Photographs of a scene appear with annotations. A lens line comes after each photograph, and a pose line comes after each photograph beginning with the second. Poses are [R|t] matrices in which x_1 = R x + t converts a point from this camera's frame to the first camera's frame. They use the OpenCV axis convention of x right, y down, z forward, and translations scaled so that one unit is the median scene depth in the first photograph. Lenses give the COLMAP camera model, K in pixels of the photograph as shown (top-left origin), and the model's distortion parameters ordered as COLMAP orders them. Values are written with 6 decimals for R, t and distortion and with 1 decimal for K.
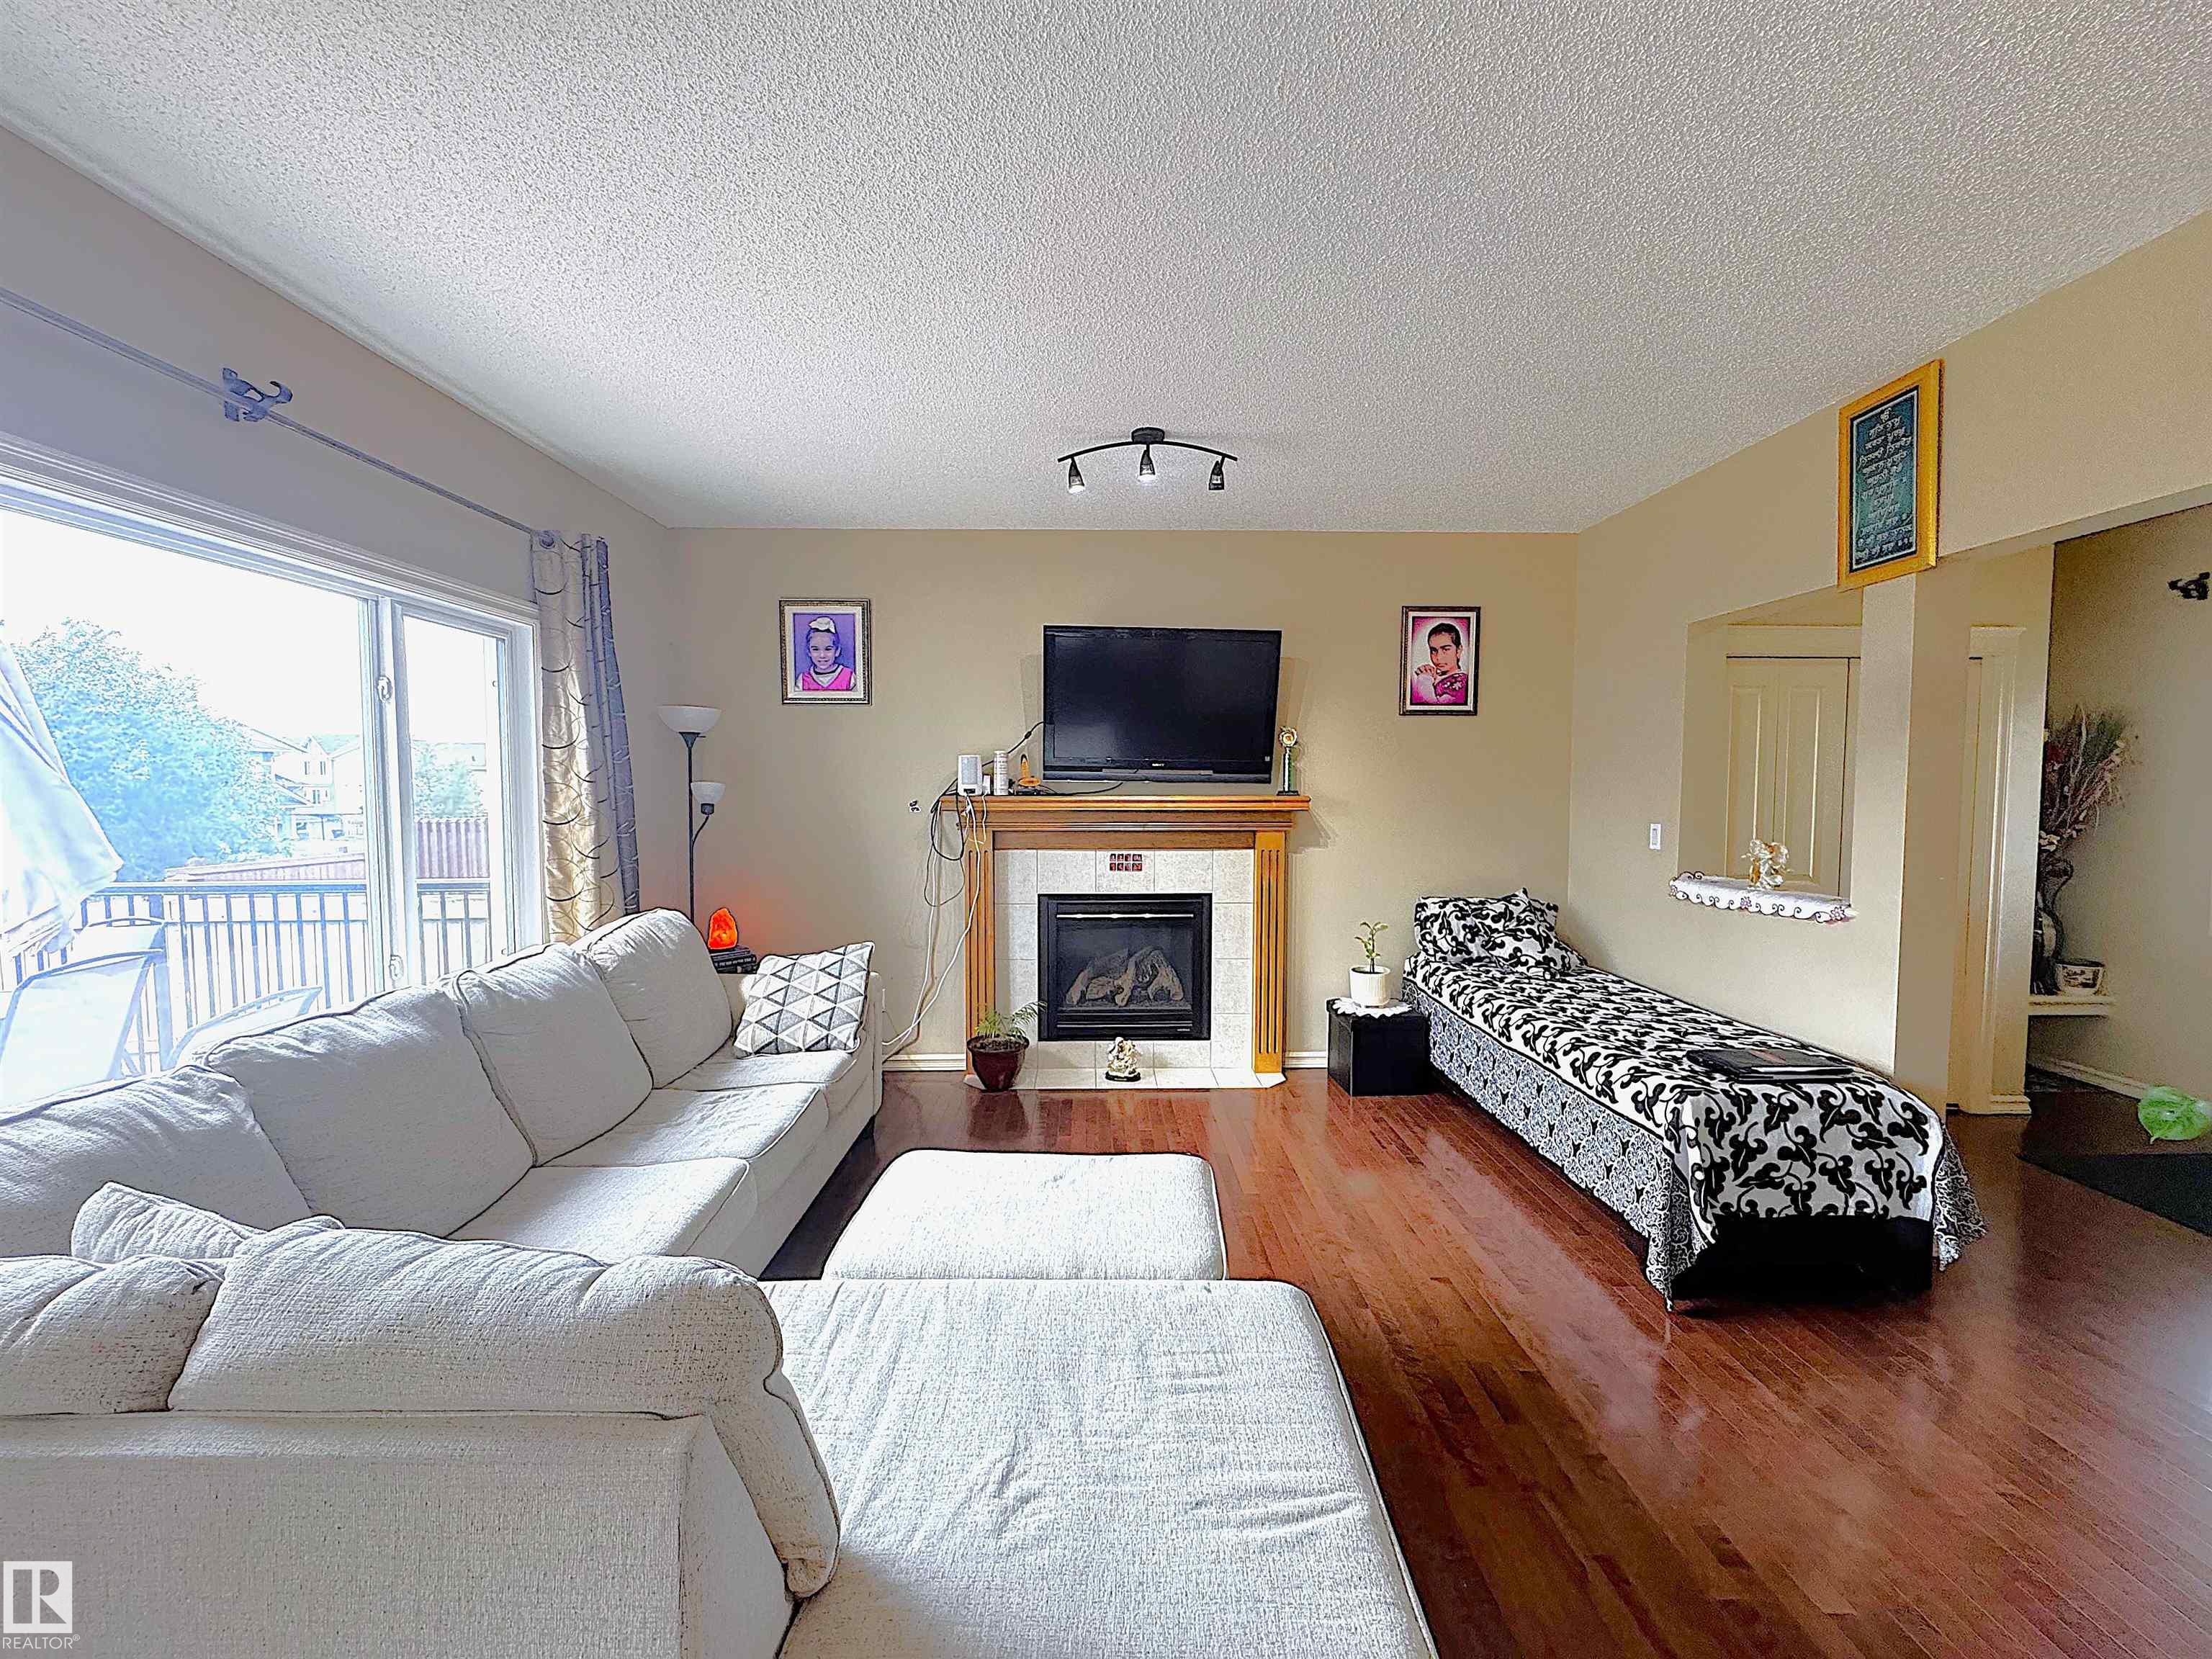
lens RADIAL K [[879.3, 0, 1109.4], [0, 879.3, 834.6], [0, 0, 1]] dist [-0.004071, 0.000529]
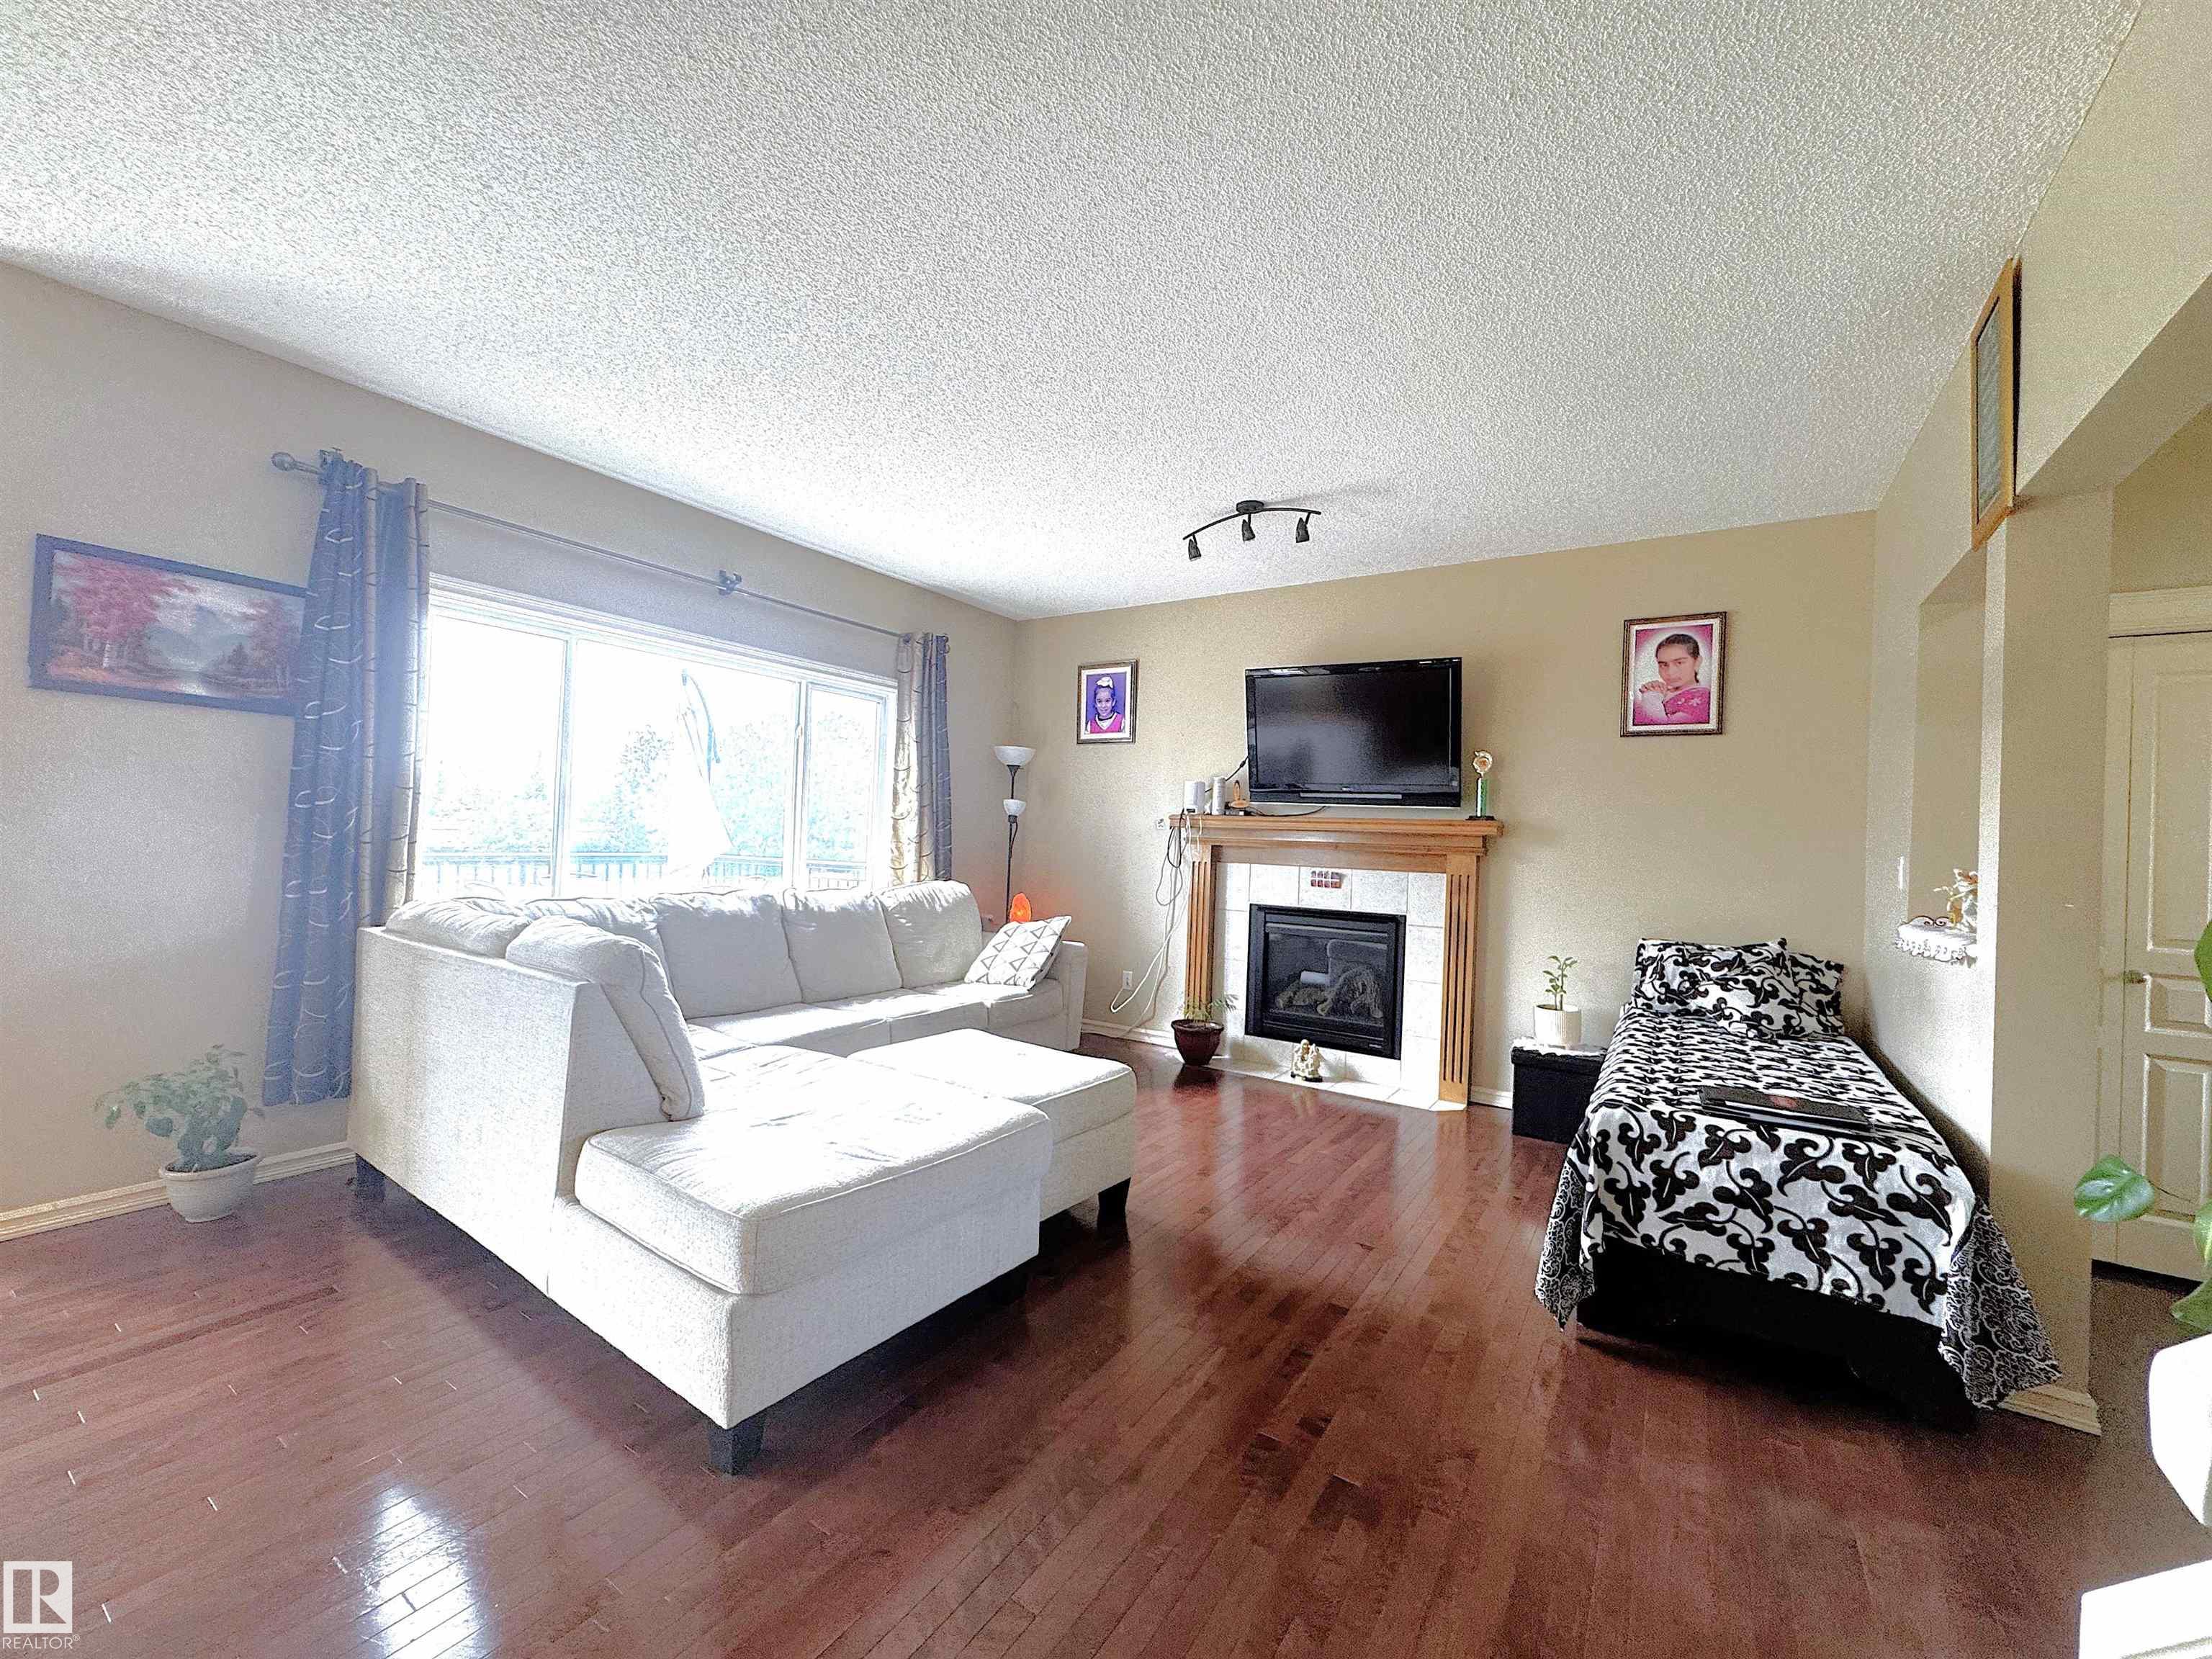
lens RADIAL K [[879.3, 0, 1097.5], [0, 879.3, 831.8], [0, 0, 1]] dist [-0.004071, 0.000529]
pose [[0.824560, 0.028401, -0.565061, 0.438371], [-0.070873, 0.996057, -0.053357, 0.055373], [0.561318, 0.084044, 0.823322, -0.060995]]
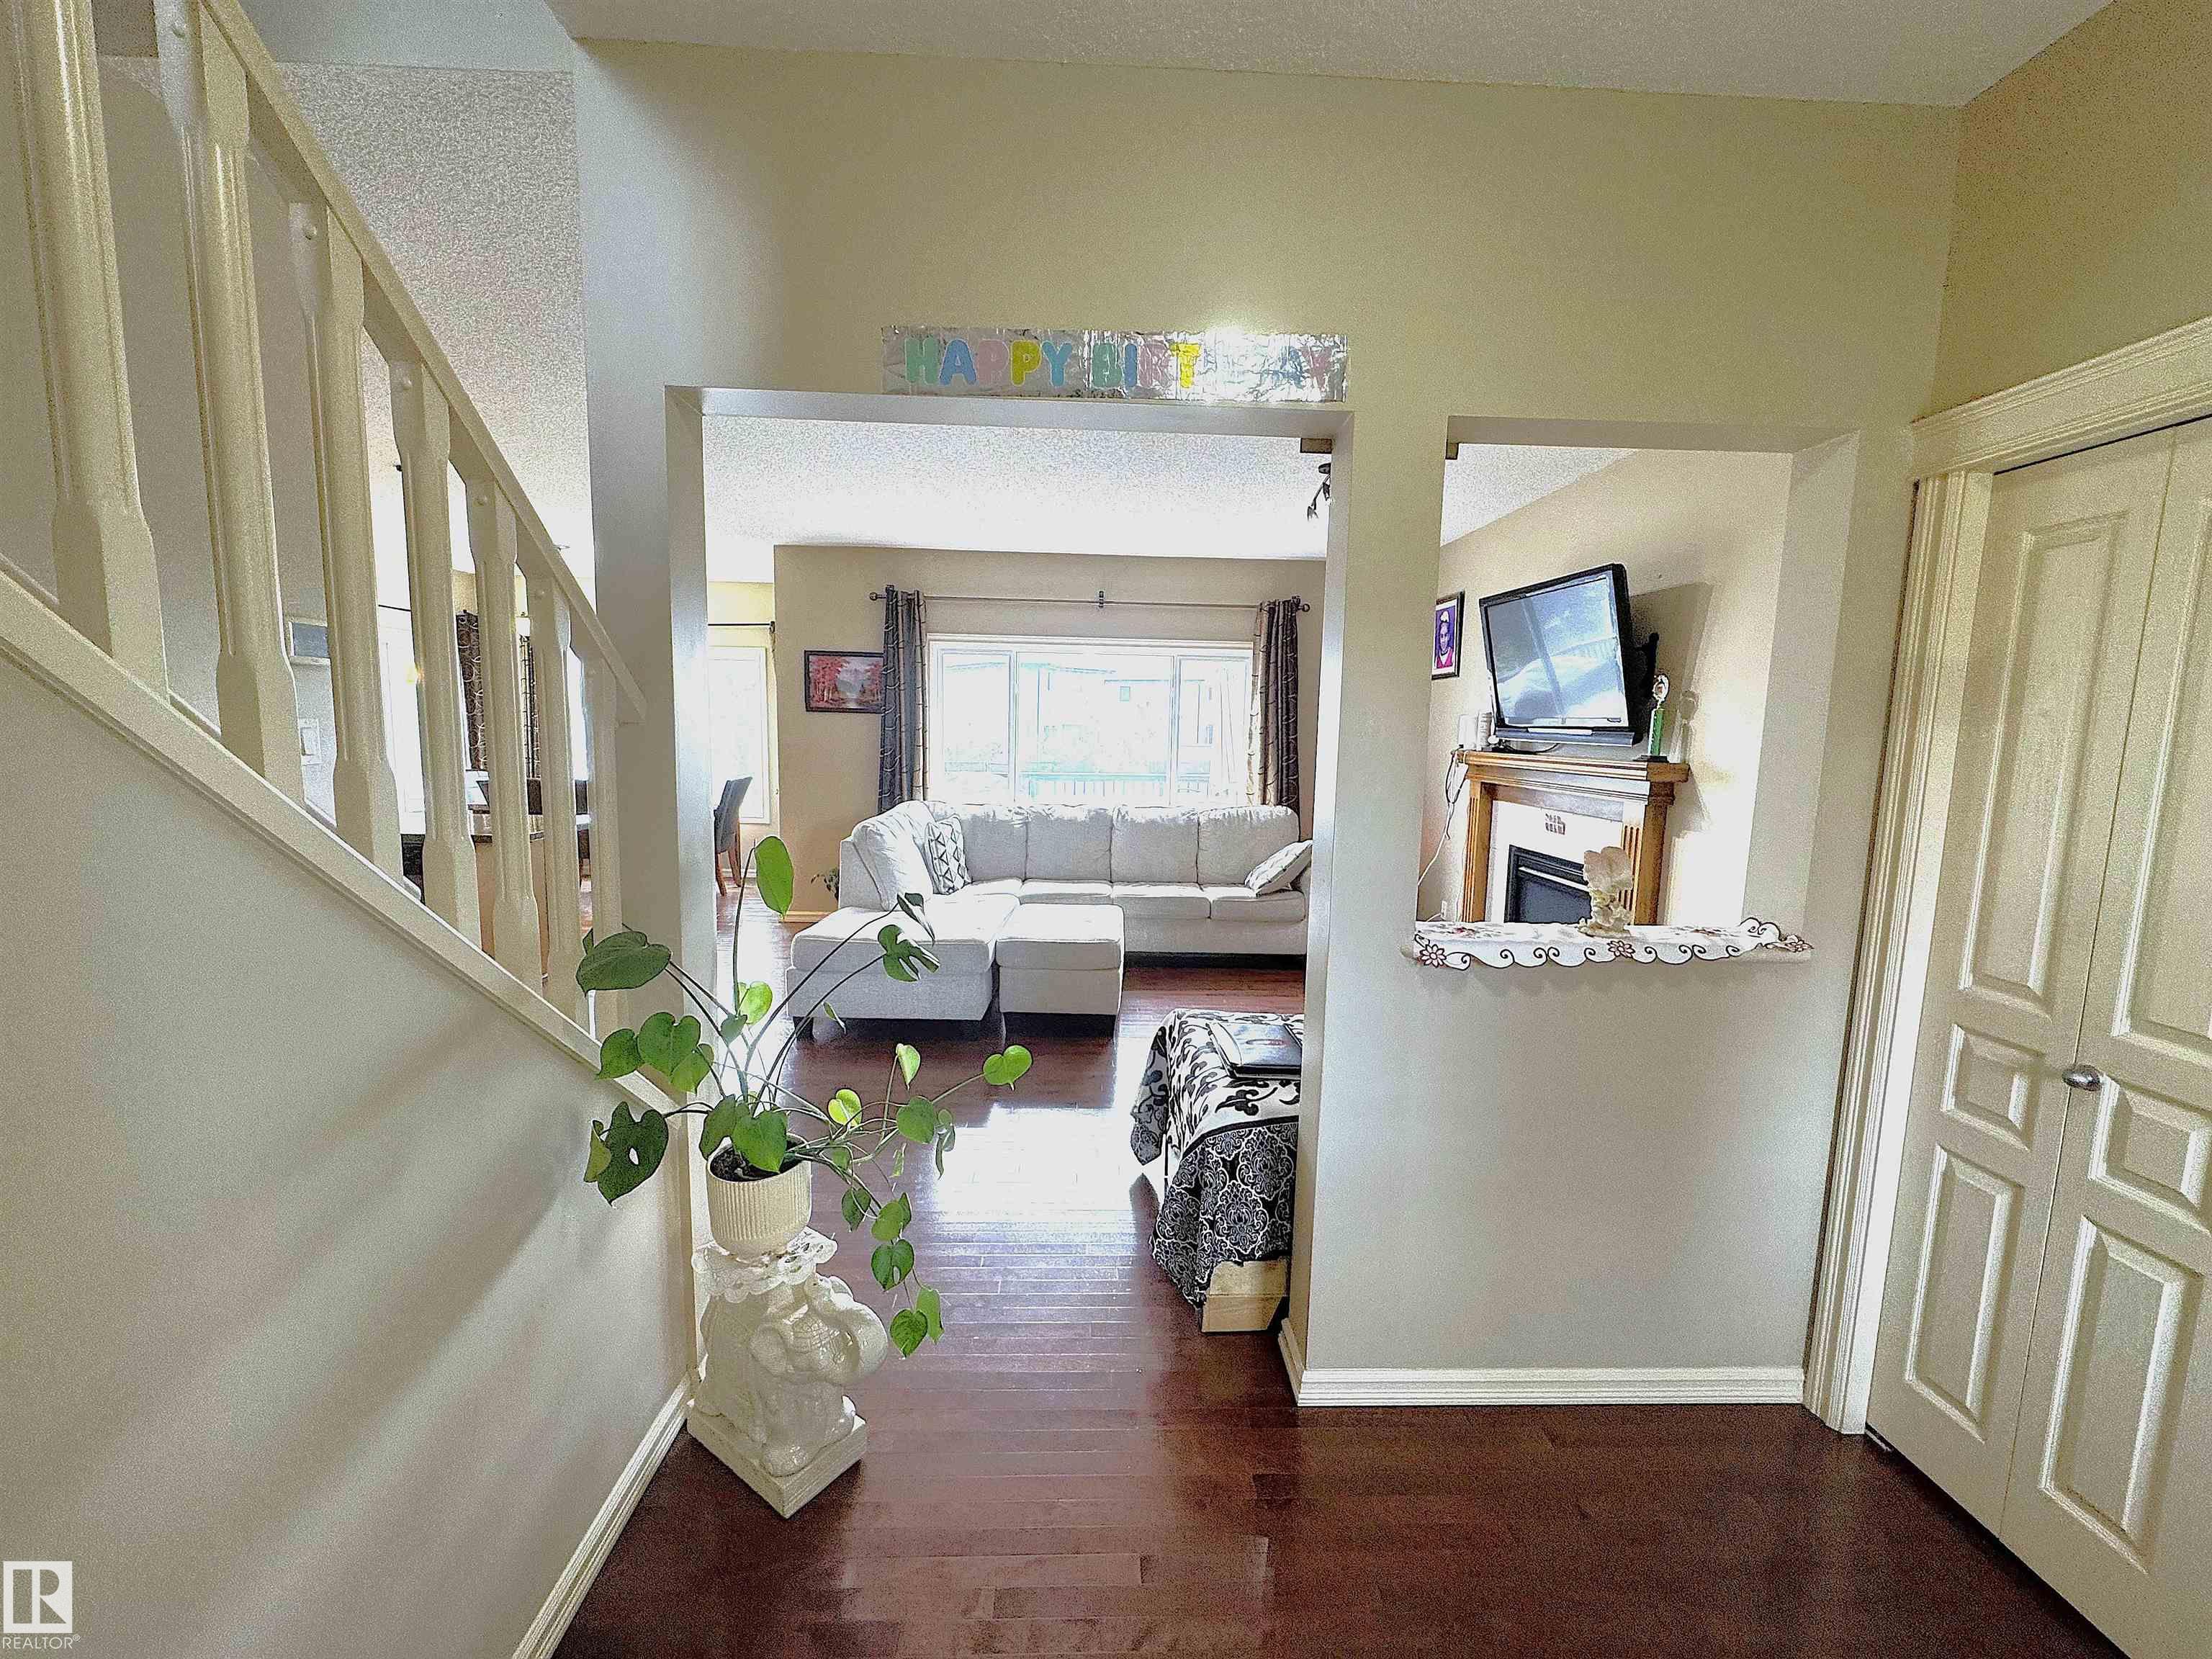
lens RADIAL K [[879.3, 0, 1130.0], [0, 879.3, 822.2], [0, 0, 1]] dist [-0.004071, 0.000529]
pose [[0.044928, 0.113926, -0.992473, 1.075372], [-0.076305, 0.990965, 0.110298, -0.047449], [0.996072, 0.070775, 0.053215, 0.524613]]
